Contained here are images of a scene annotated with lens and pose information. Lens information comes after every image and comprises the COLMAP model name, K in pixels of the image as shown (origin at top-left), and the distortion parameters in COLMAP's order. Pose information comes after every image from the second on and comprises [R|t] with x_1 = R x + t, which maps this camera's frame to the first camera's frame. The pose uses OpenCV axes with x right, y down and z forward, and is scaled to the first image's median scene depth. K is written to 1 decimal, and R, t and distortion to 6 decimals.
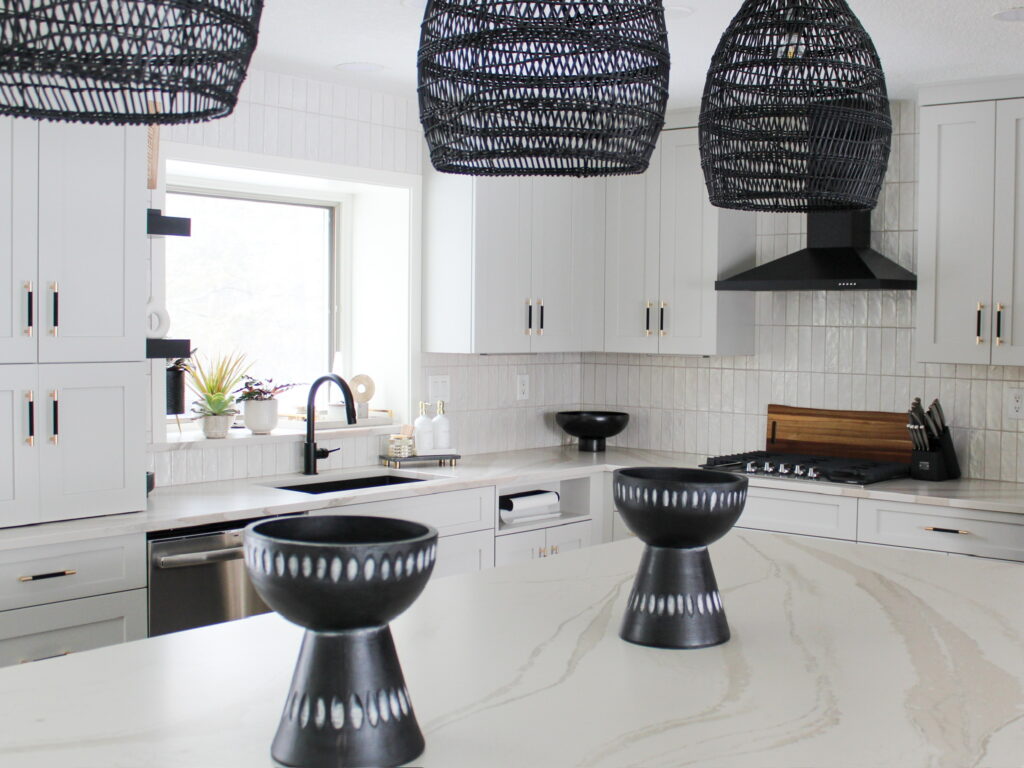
lens RADIAL K [[1266.3, 0, 586.7], [0, 1266.3, 384.7], [0, 0, 1]] dist [-0.096574, 0.043219]
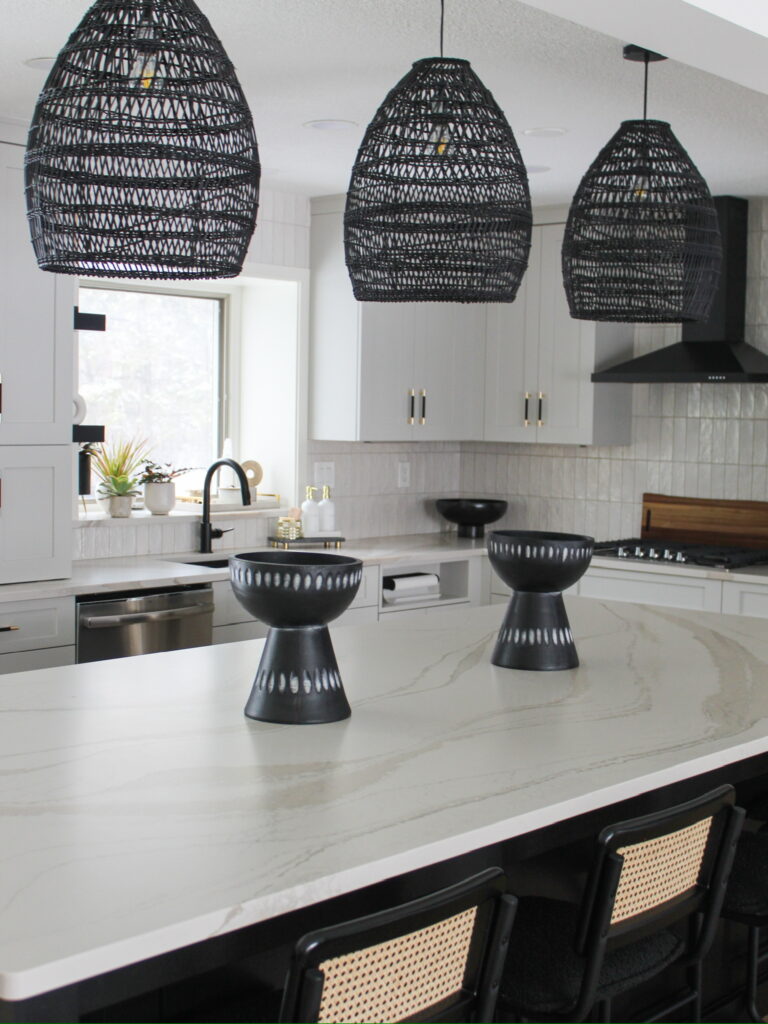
lens RADIAL K [[1488.9, 0, 384.0], [0, 1488.9, 512.0], [0, 0, 1]] dist [-0.027292, -0.069316]
pose [[0.998471, 0.010756, -0.054215, -0.000934], [-0.009670, 0.999748, 0.020250, 0.009127], [0.054420, -0.019694, 0.998324, -0.237745]]
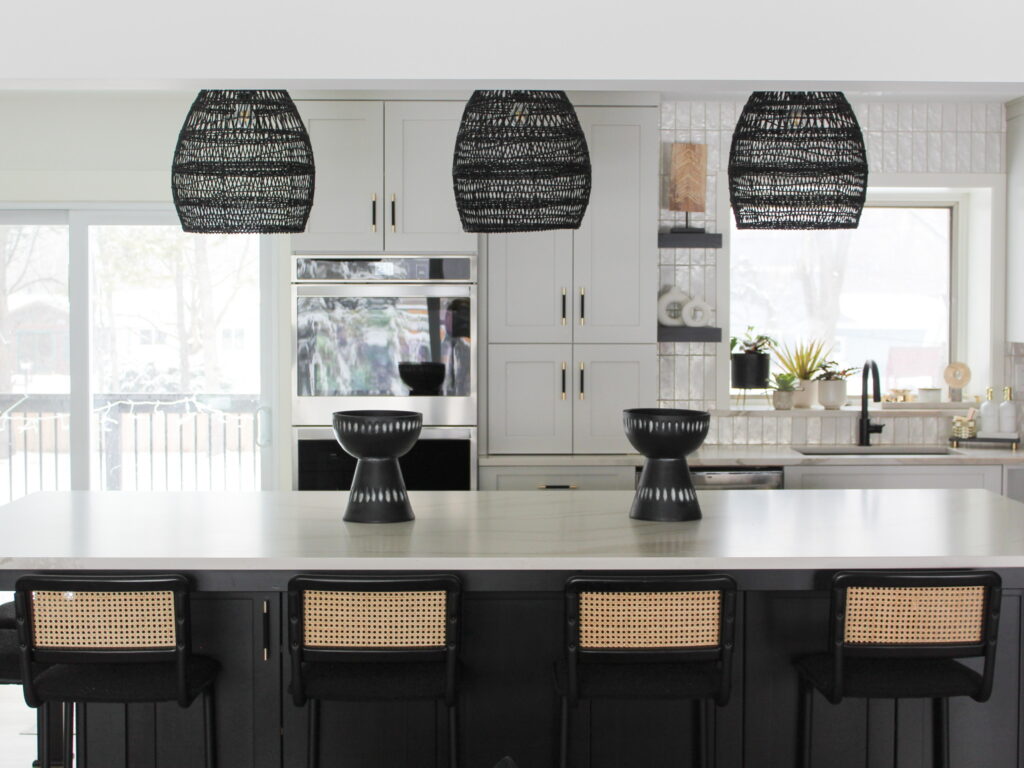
lens RADIAL K [[1706.7, 0, 512.0], [0, 1706.7, 384.0], [0, 0, 1]] dist [-0.036488, -0.118557]
pose [[0.635823, 0.023393, -0.771481, 0.744075], [-0.029403, 0.999549, 0.006076, 0.013920], [0.771275, 0.018821, 0.636224, -0.229498]]
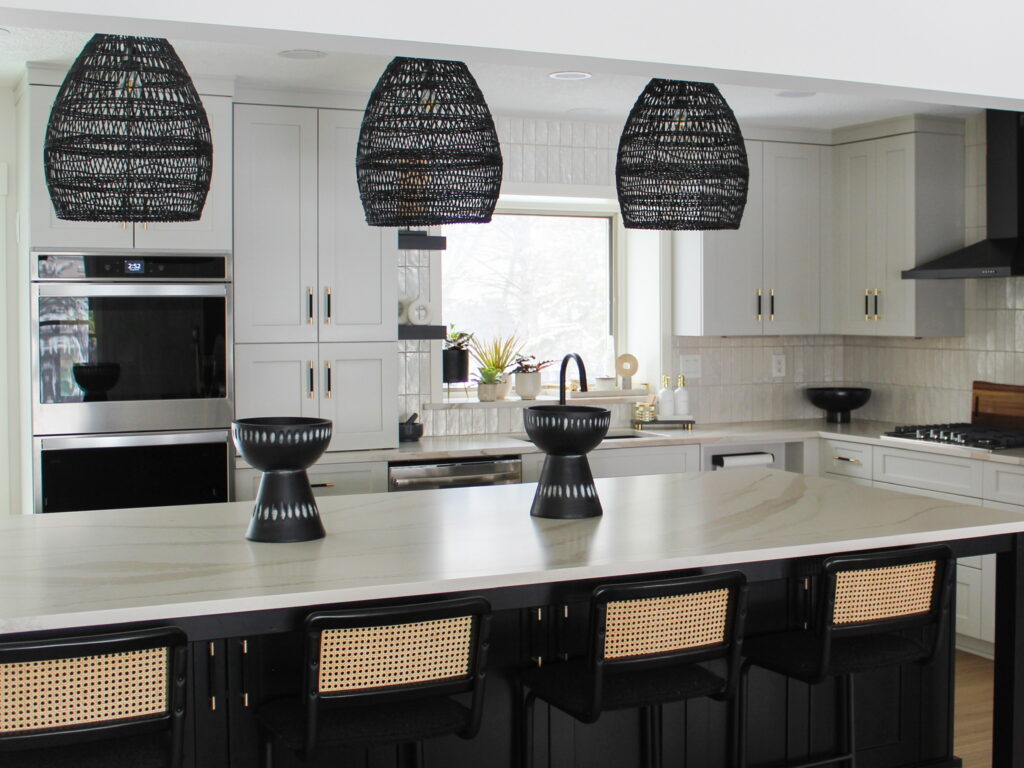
lens RADIAL K [[1429.4, 0, 644.1], [0, 1429.4, 360.1], [0, 0, 1]] dist [-0.103541, 0.084094]
pose [[0.918969, 0.000145, -0.394330, 0.404227], [-0.005310, 0.999914, -0.012007, 0.015083], [0.394294, 0.013128, 0.918890, -0.274534]]
